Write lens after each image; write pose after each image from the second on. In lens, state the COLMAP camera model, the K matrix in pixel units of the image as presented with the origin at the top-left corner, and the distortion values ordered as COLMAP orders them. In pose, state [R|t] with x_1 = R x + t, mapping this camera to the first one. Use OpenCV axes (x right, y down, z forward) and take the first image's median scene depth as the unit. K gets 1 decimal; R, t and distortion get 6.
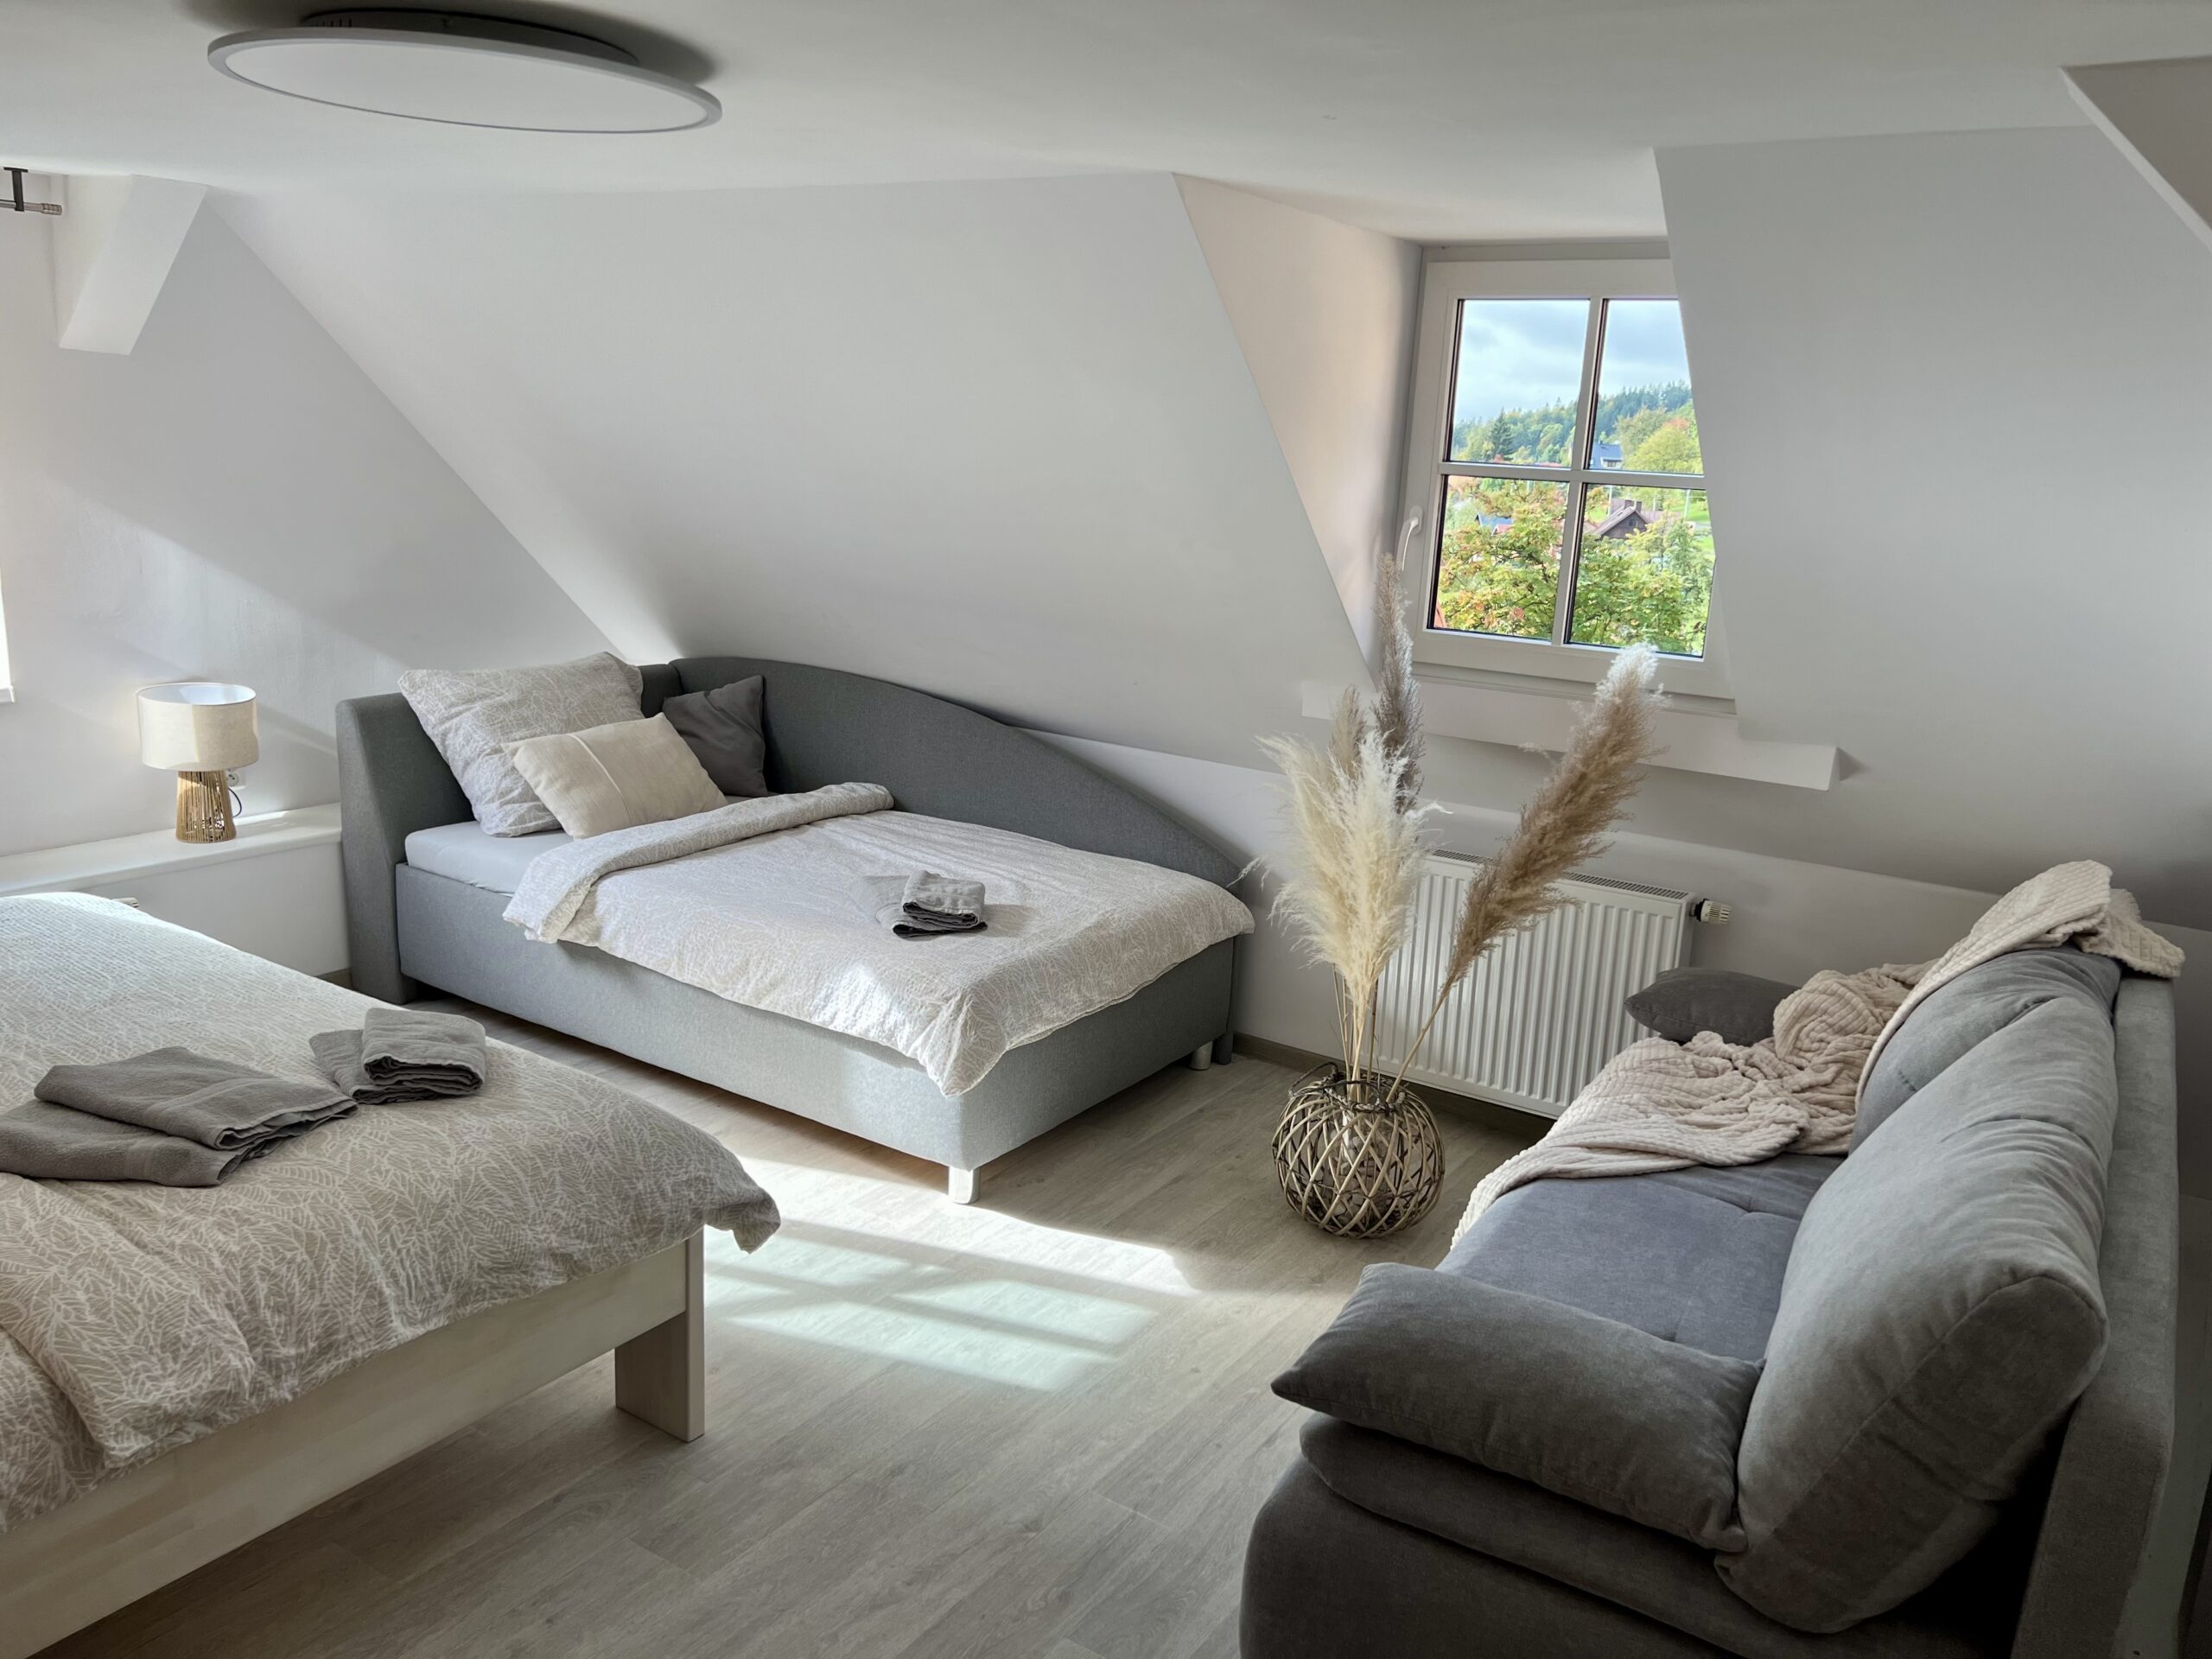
lens RADIAL K [[1652.6, 0, 1113.9], [0, 1652.6, 831.8], [0, 0, 1]] dist [0.033119, -0.031250]
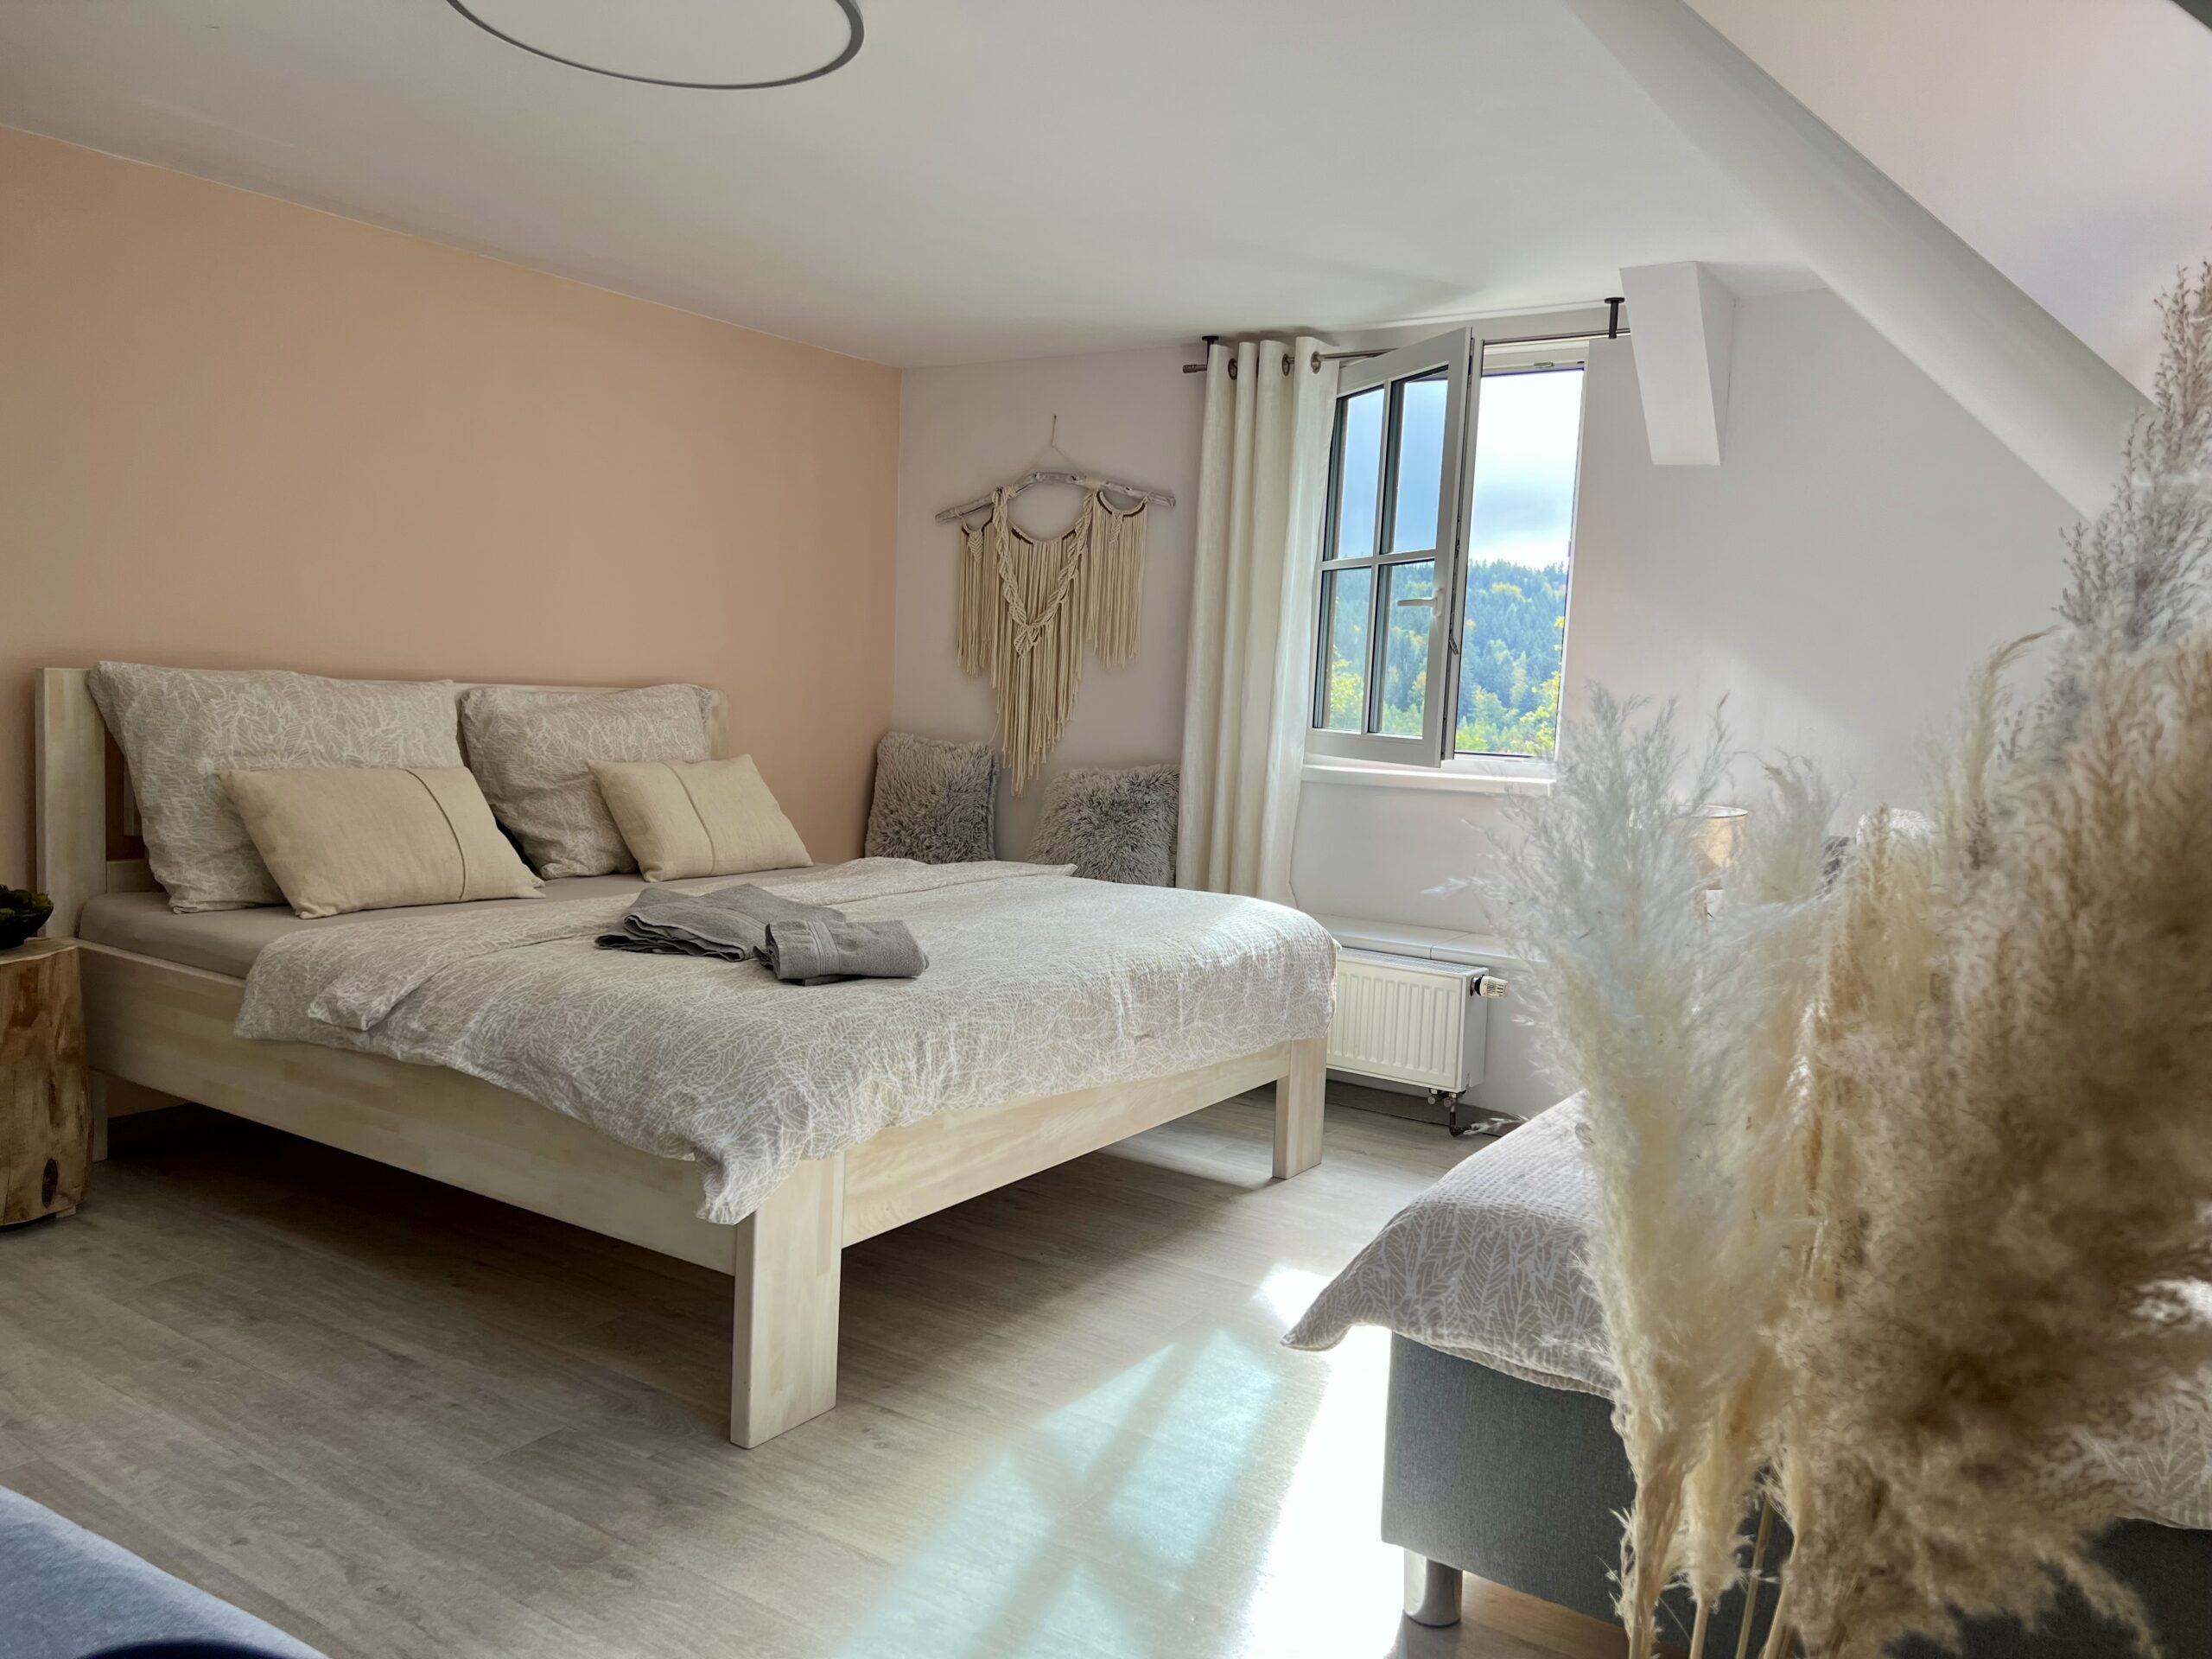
lens RADIAL K [[1652.6, 0, 1097.3], [0, 1652.6, 834.6], [0, 0, 1]] dist [0.033119, -0.031250]
pose [[0.000747, 0.036509, -0.999333, 0.437641], [-0.275164, 0.960764, 0.034894, -0.012123], [0.961397, 0.274955, 0.010764, 0.805627]]
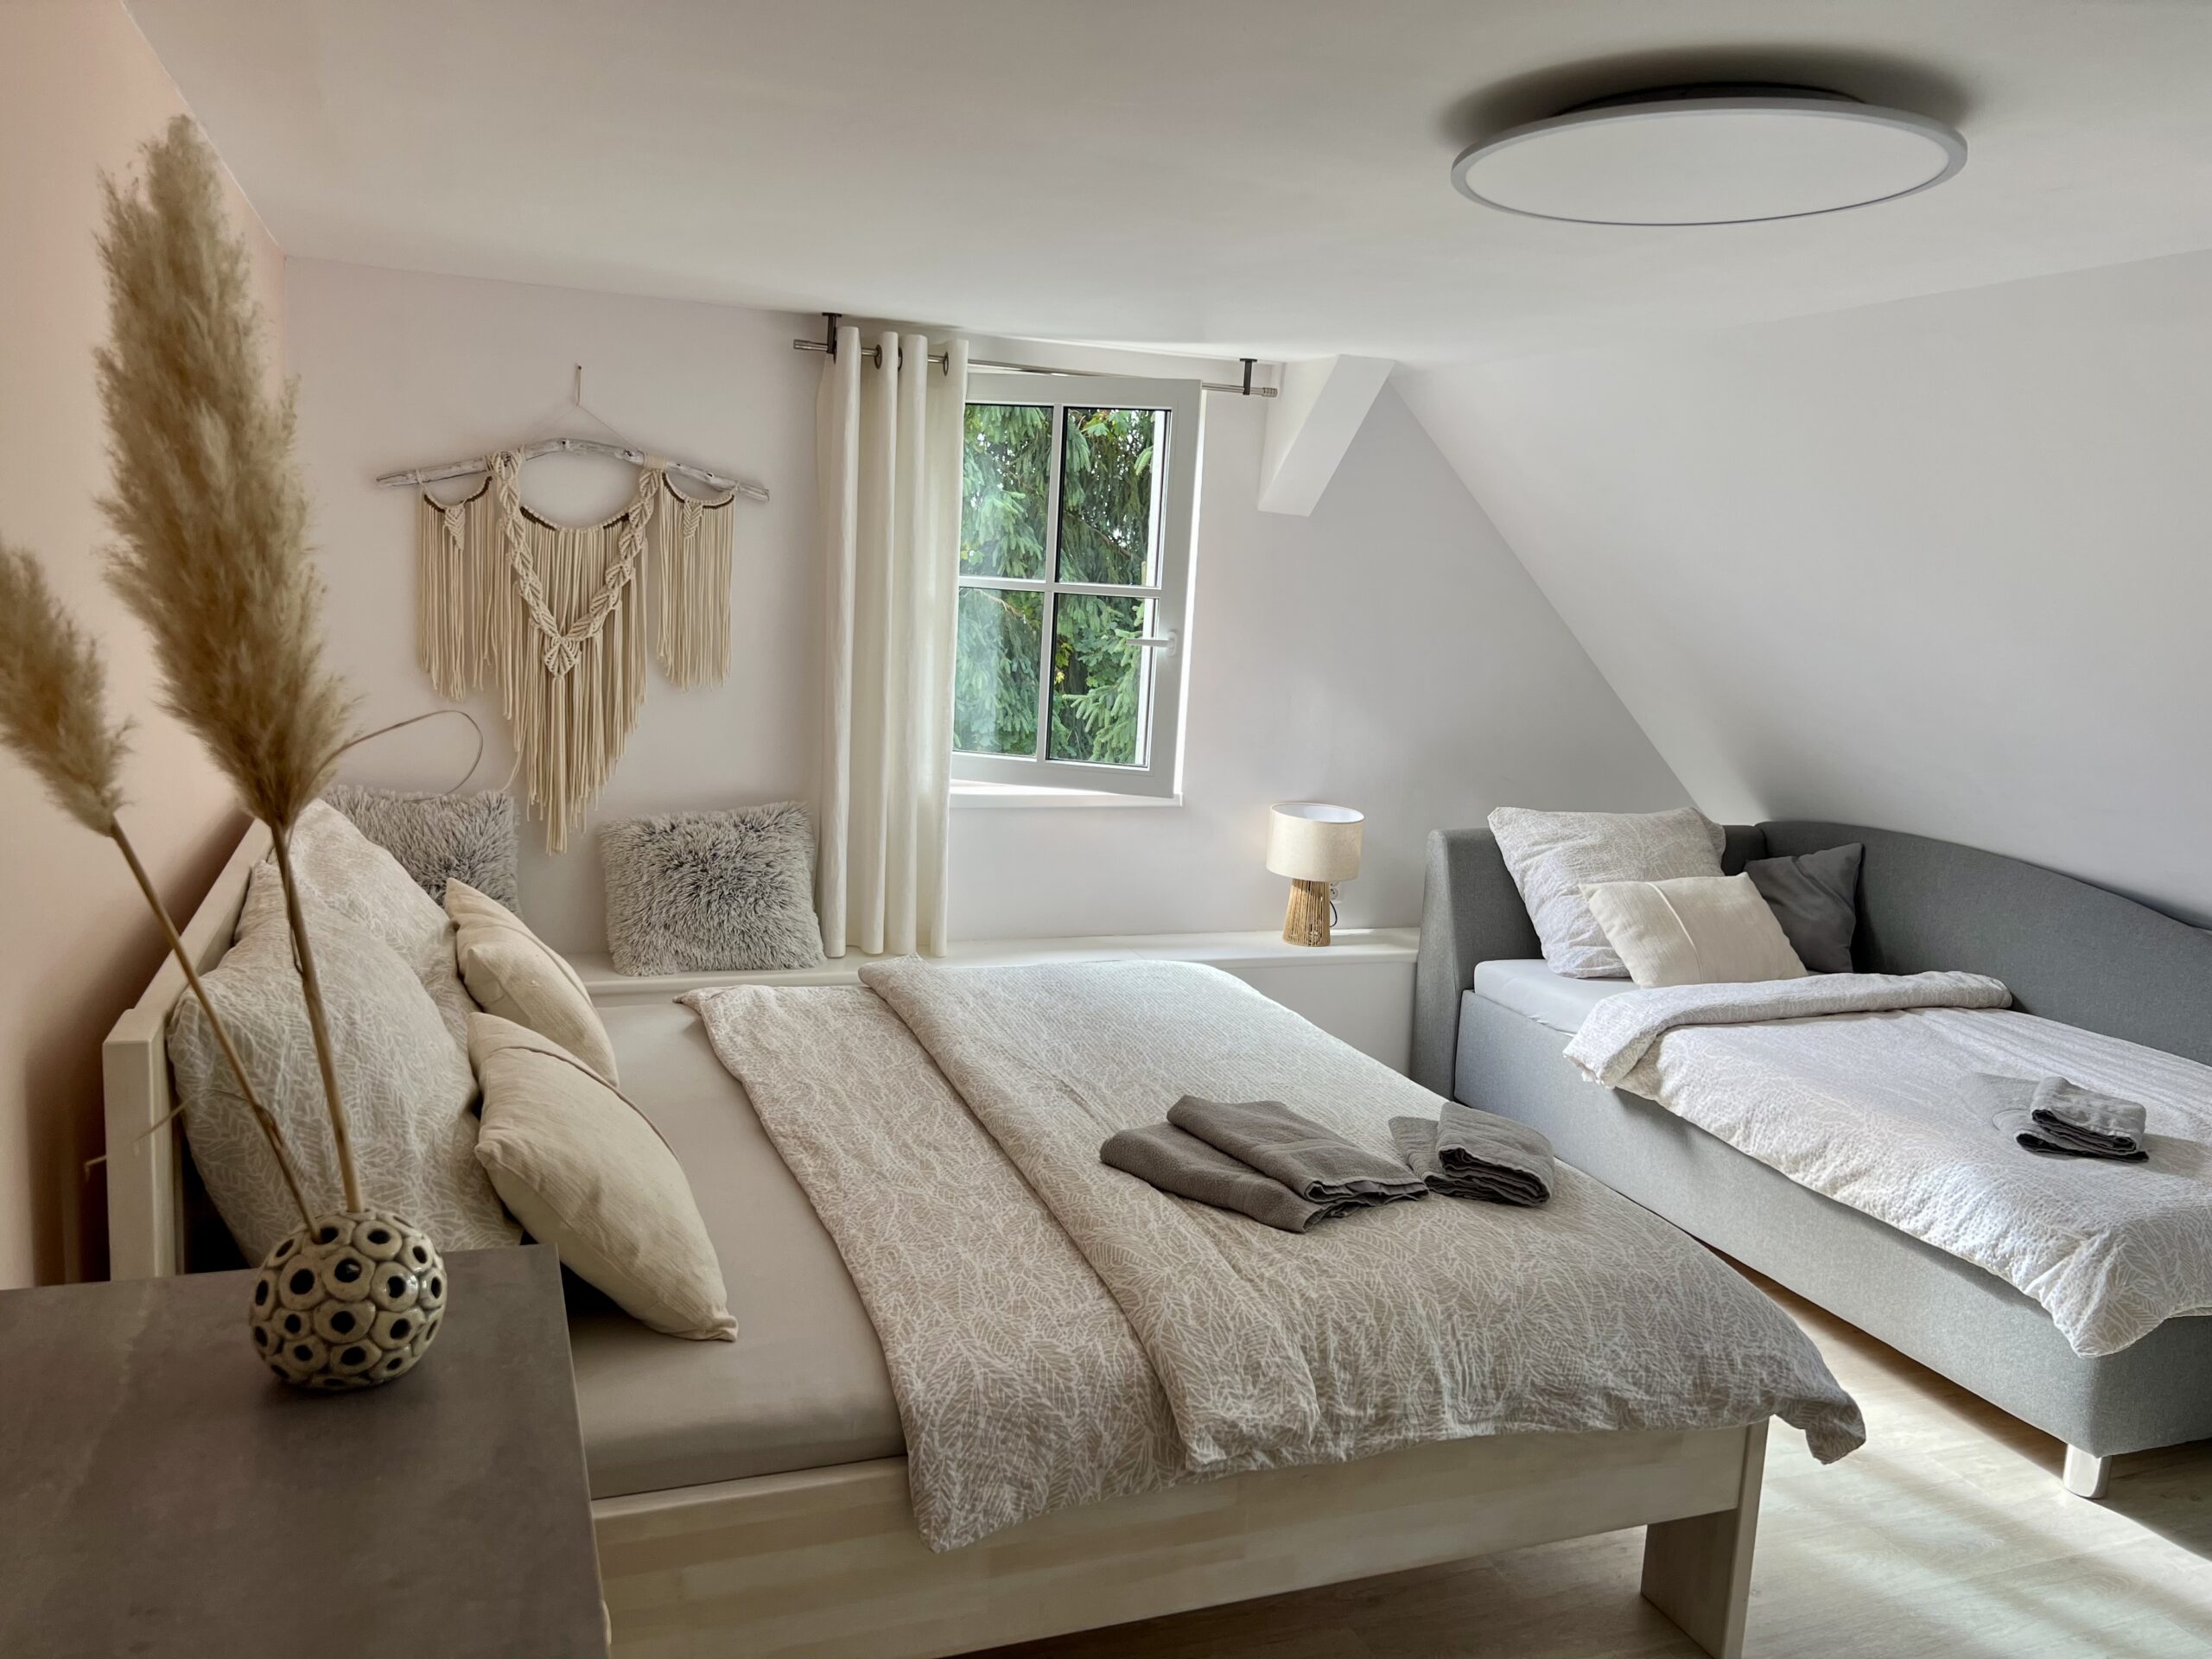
lens RADIAL K [[1652.6, 0, 1107.9], [0, 1652.6, 826.9], [0, 0, 1]] dist [0.033119, -0.031250]
pose [[0.812929, 0.081224, -0.576671, -0.036631], [-0.146867, 0.986813, -0.068046, 0.030181], [0.563539, 0.140010, 0.814138, 0.031661]]
